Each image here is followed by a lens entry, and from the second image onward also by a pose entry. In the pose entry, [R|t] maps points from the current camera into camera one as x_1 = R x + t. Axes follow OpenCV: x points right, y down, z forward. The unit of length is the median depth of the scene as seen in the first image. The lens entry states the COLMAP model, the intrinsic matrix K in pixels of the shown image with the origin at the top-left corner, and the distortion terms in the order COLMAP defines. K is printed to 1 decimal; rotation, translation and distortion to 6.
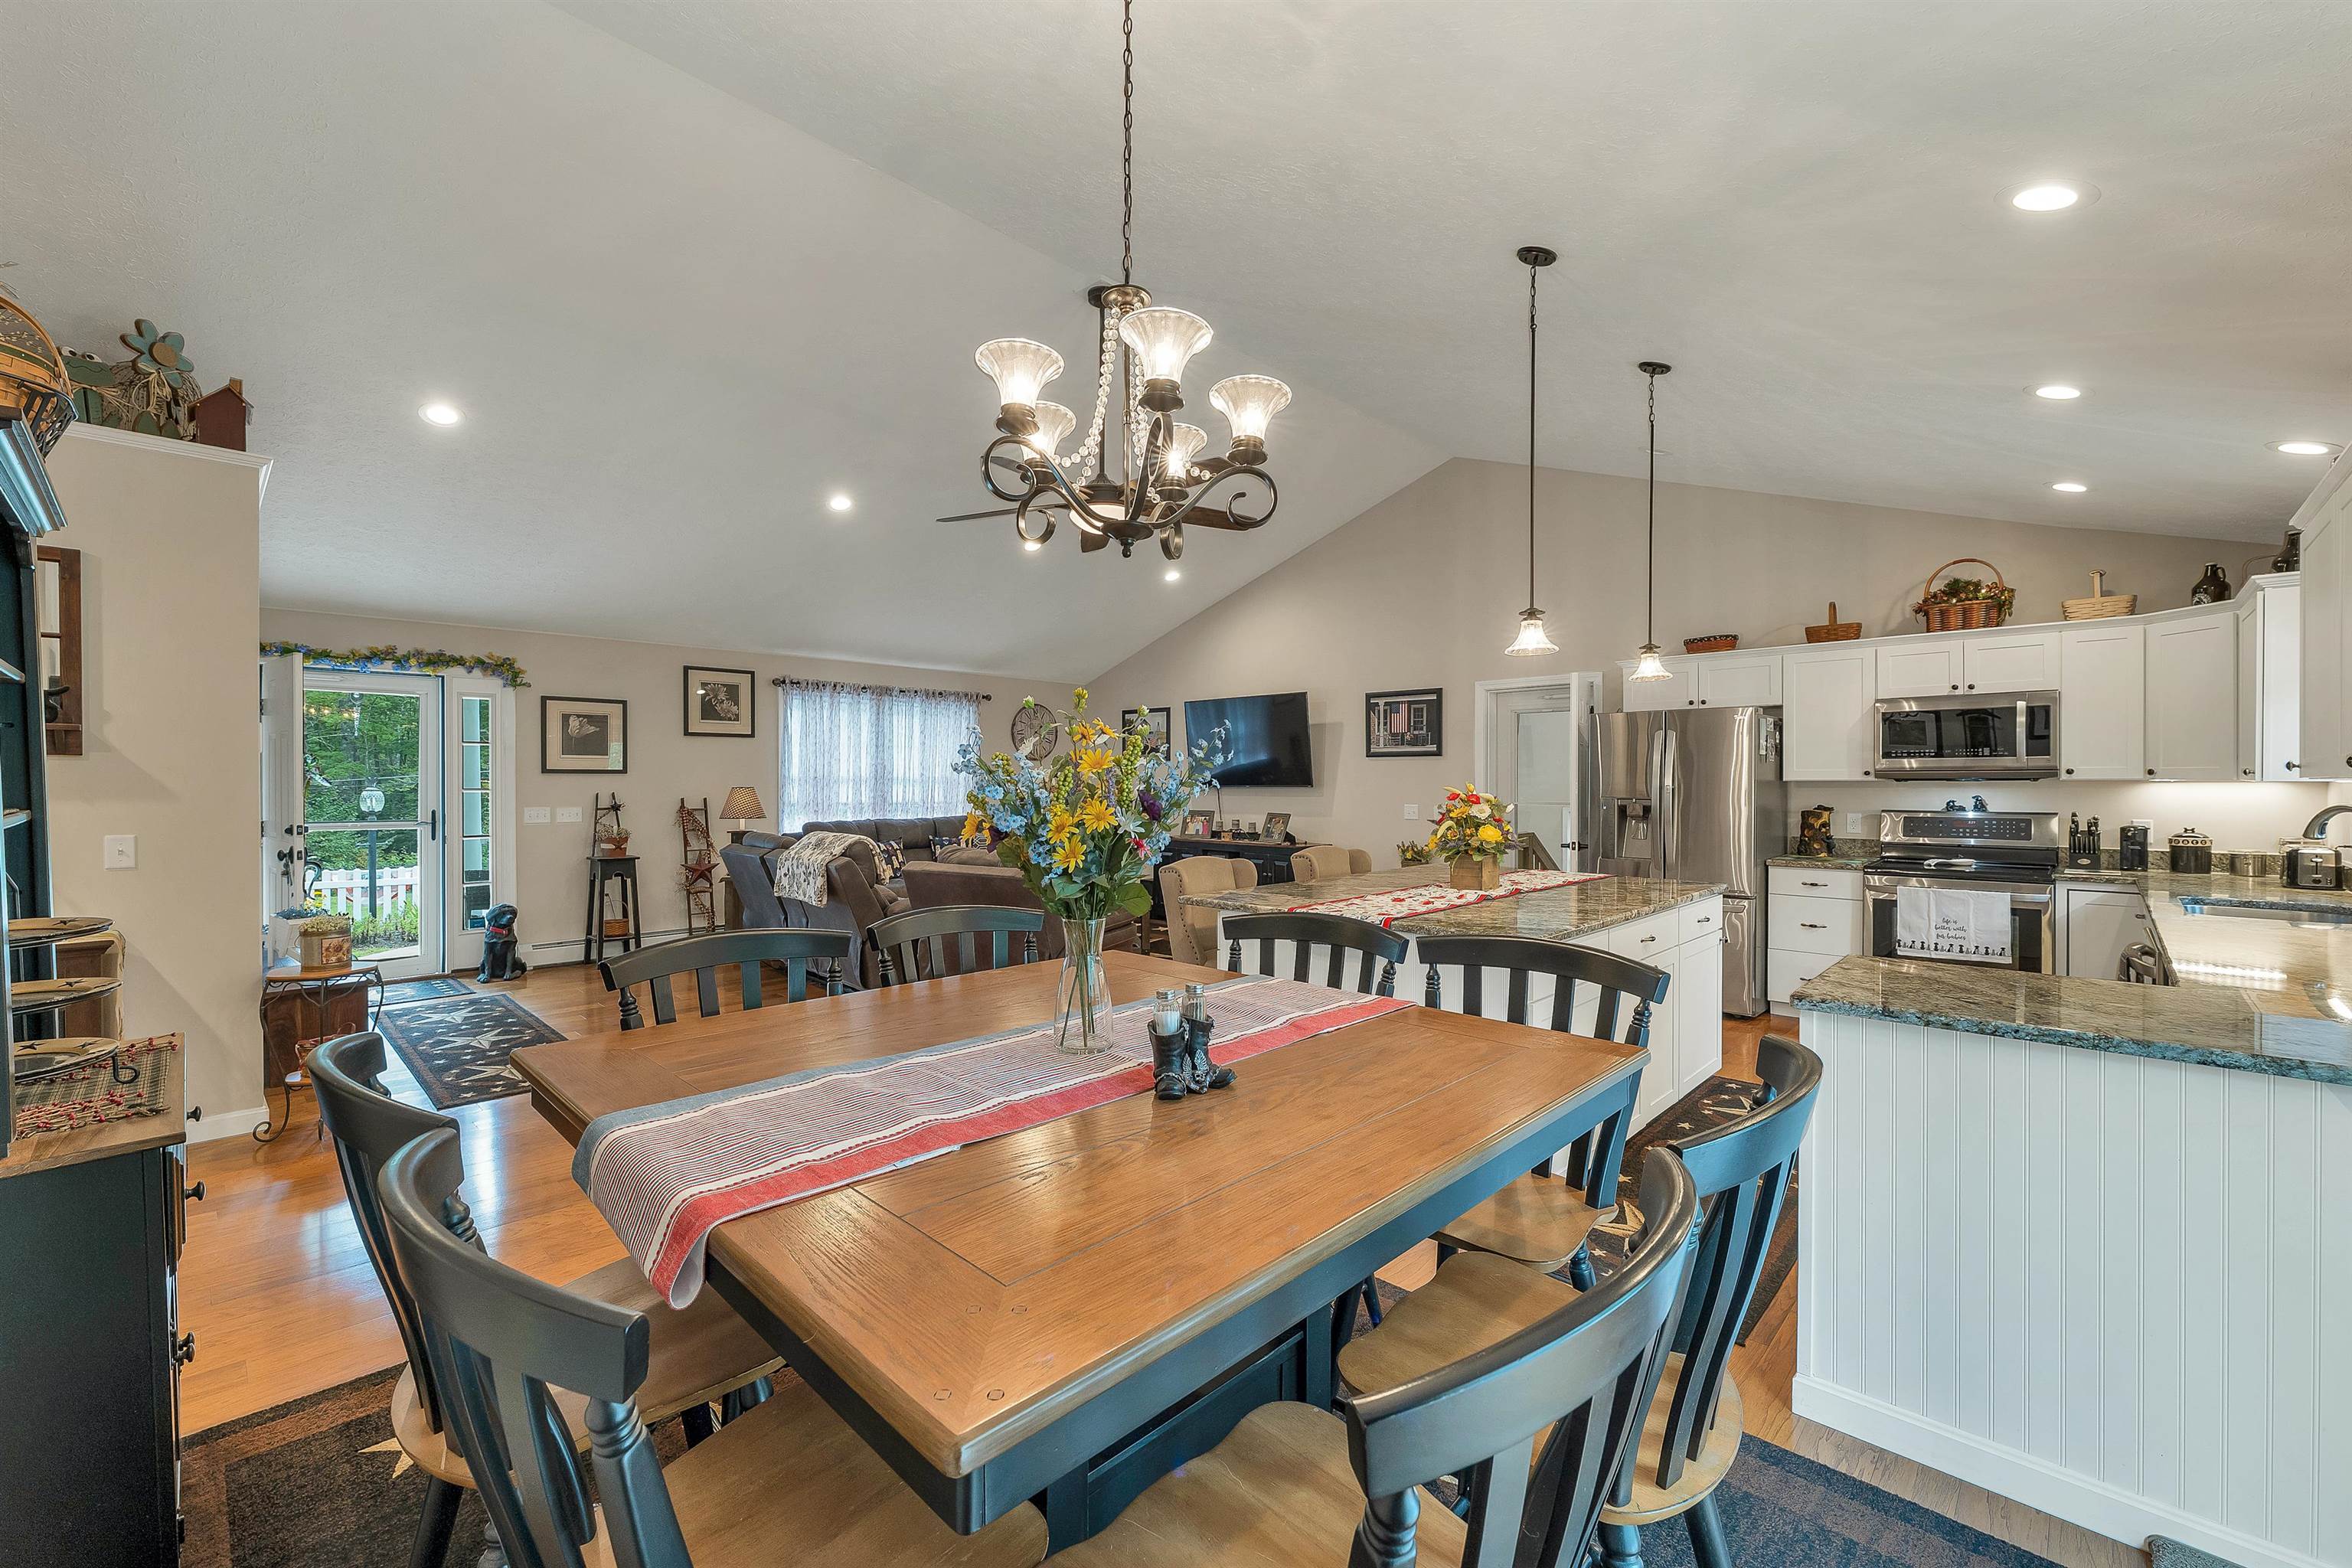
lens RADIAL K [[961.1, 0, 1176.0], [0, 961.1, 784.0], [0, 0, 1]] dist [0.000768, 0.000152]
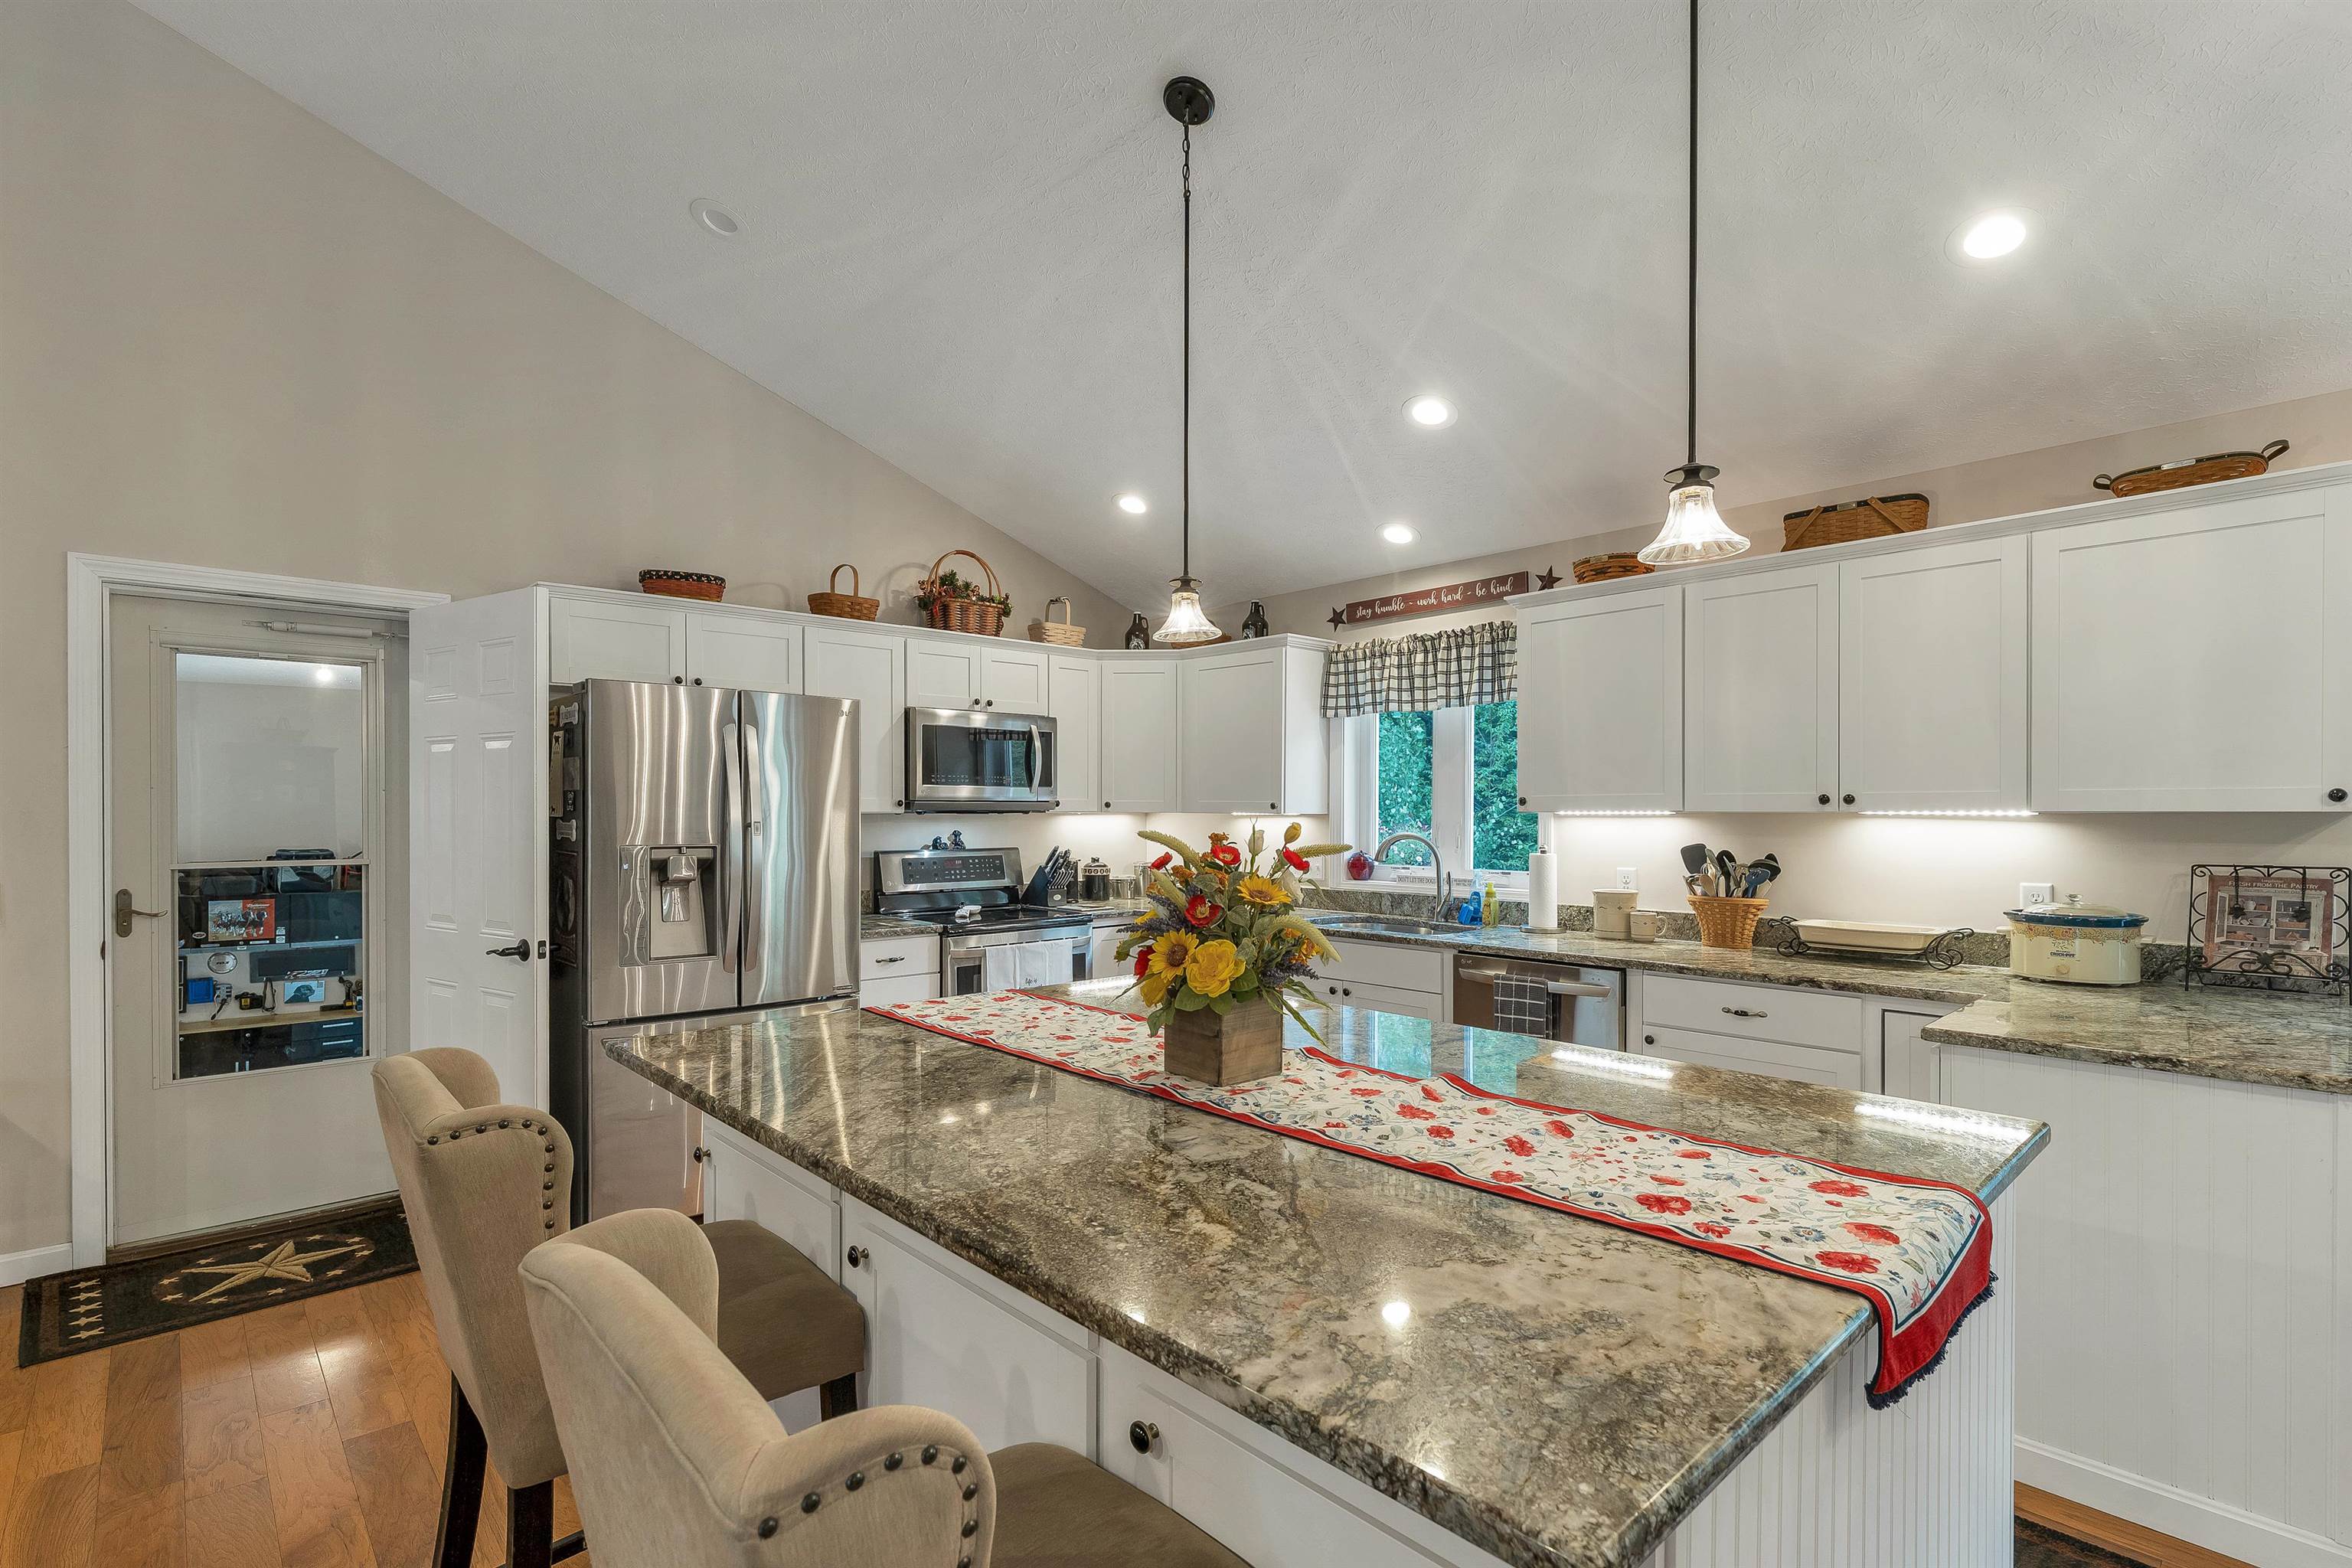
lens RADIAL K [[1095.5, 0, 1165.6], [0, 1095.5, 822.3], [0, 0, 1]] dist [-0.002525, -0.000196]
pose [[0.060733, -0.007936, 0.998122, -0.122168], [0.003001, 0.999965, 0.007768, -0.002136], [-0.998150, 0.002523, 0.060755, 0.710836]]
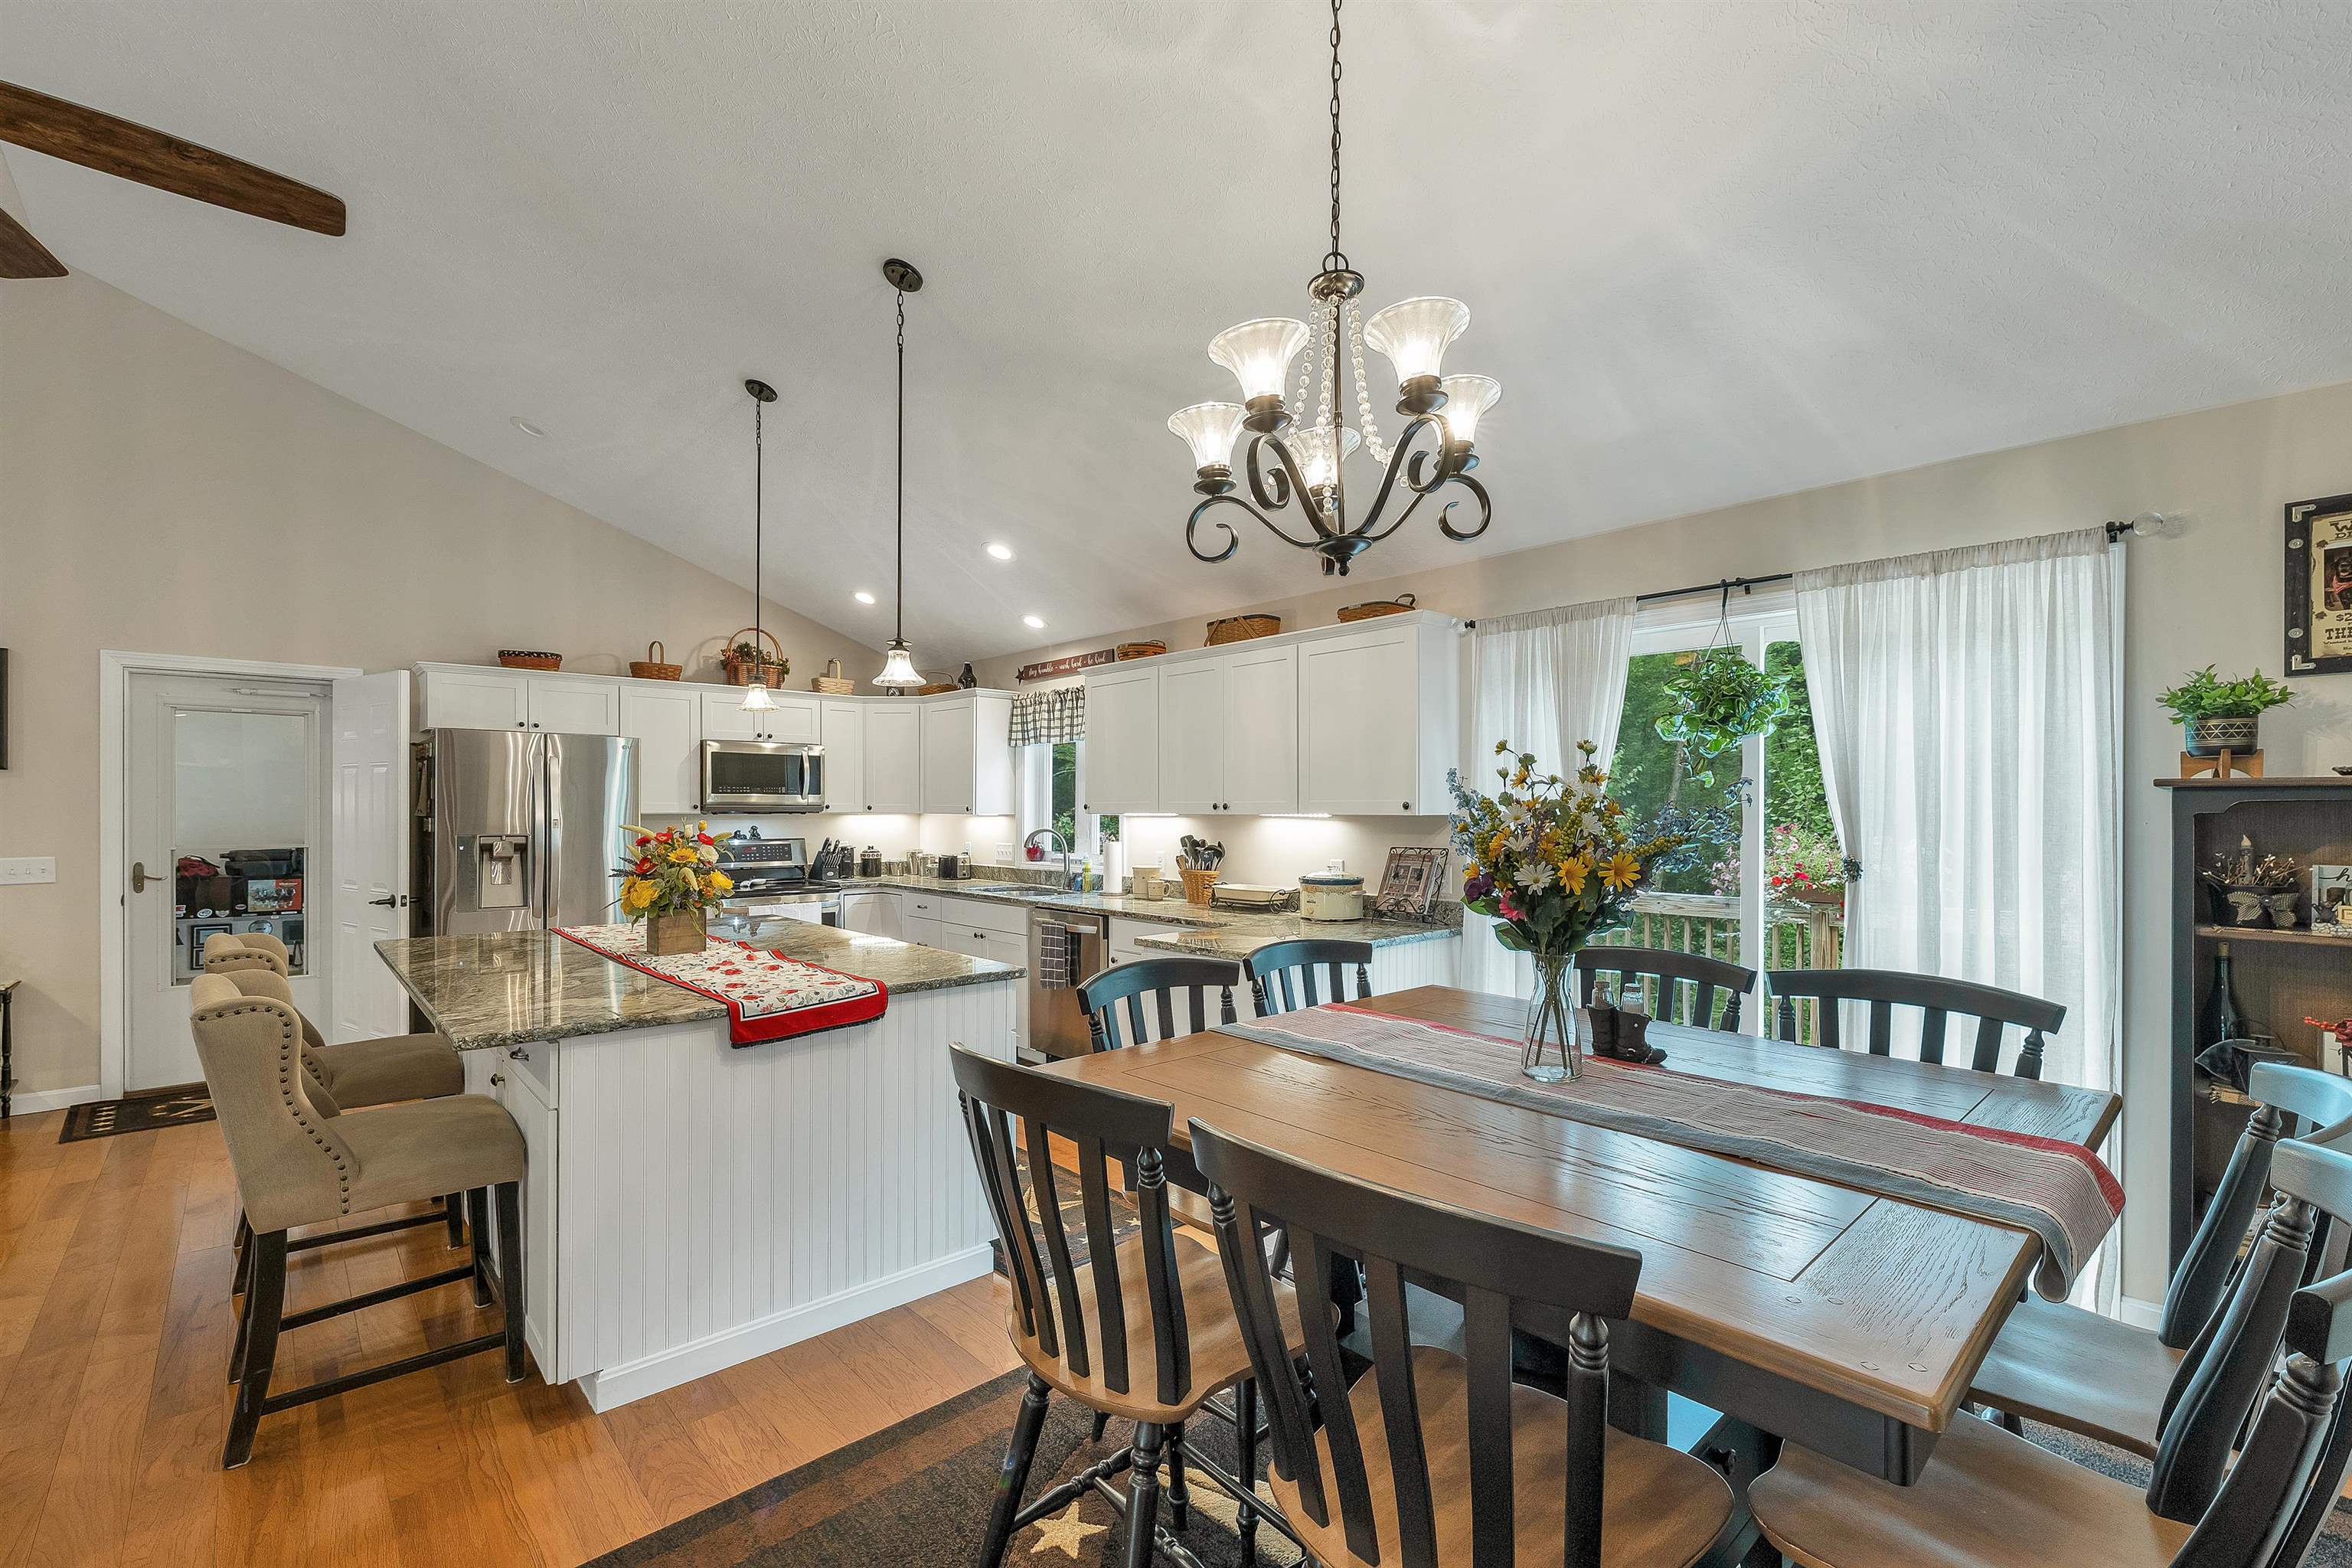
lens RADIAL K [[994.3, 0, 1162.9], [0, 994.3, 816.1], [0, 0, 1]] dist [0.000568, 0.000366]
pose [[0.065687, -0.004227, 0.997831, -0.353406], [0.001528, 0.999990, 0.004136, -0.004260], [-0.997839, 0.001253, 0.065693, 0.383703]]
